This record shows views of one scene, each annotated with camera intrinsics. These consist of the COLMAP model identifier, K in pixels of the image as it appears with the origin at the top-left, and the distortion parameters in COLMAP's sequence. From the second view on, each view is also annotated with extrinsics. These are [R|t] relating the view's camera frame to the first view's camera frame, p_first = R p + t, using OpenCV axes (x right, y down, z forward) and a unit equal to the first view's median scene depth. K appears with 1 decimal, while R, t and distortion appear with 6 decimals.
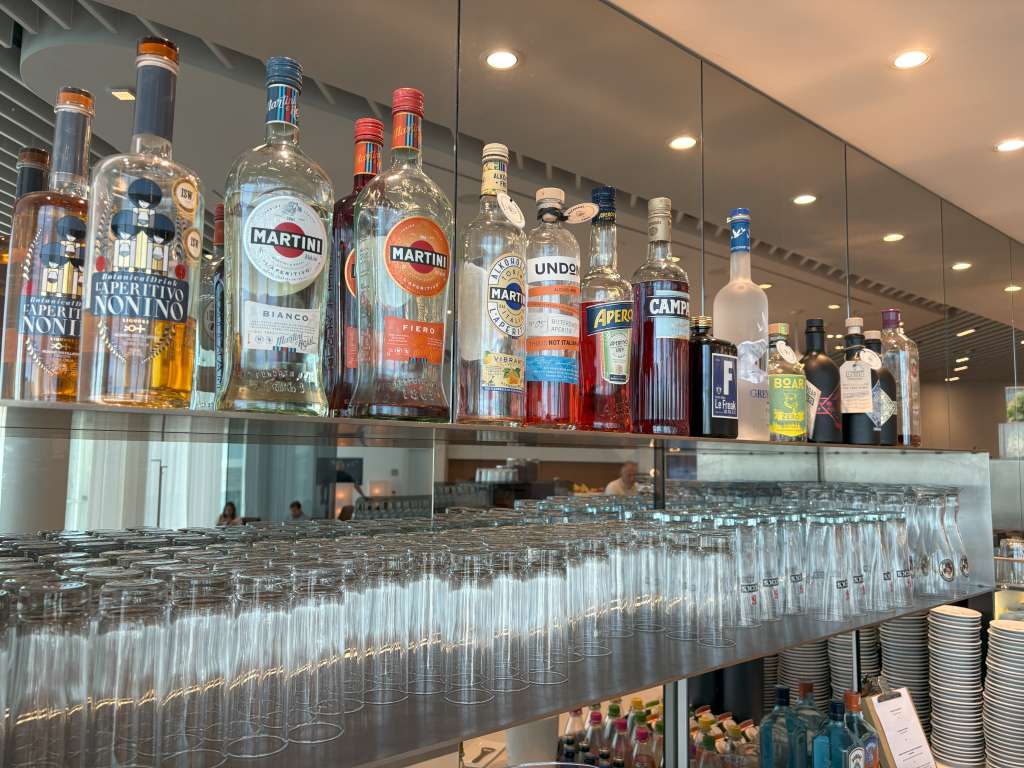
lens RADIAL K [[771.9, 0, 512.0], [0, 771.9, 384.0], [0, 0, 1]] dist [0.128196, -0.139235]
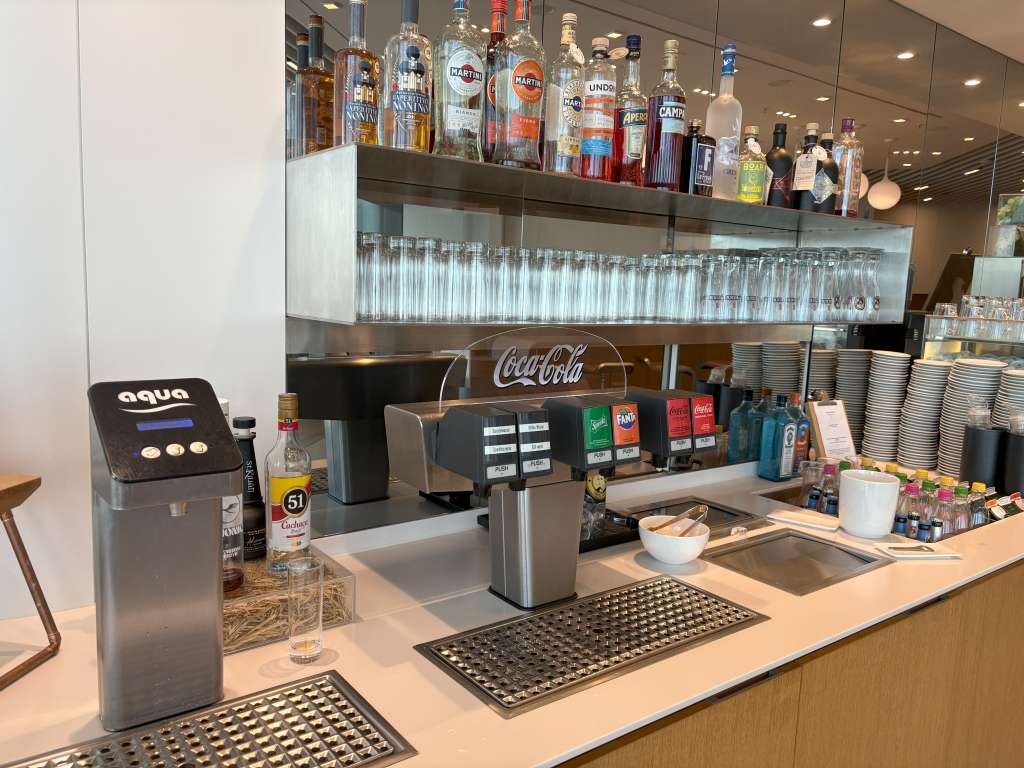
lens RADIAL K [[780.2, 0, 512.0], [0, 780.2, 384.0], [0, 0, 1]] dist [0.026550, 0.008772]
pose [[0.997045, 0.037425, -0.067089, -0.001046], [-0.021256, 0.973609, 0.227229, 0.098818], [0.073822, -0.225131, 0.971528, -0.834354]]
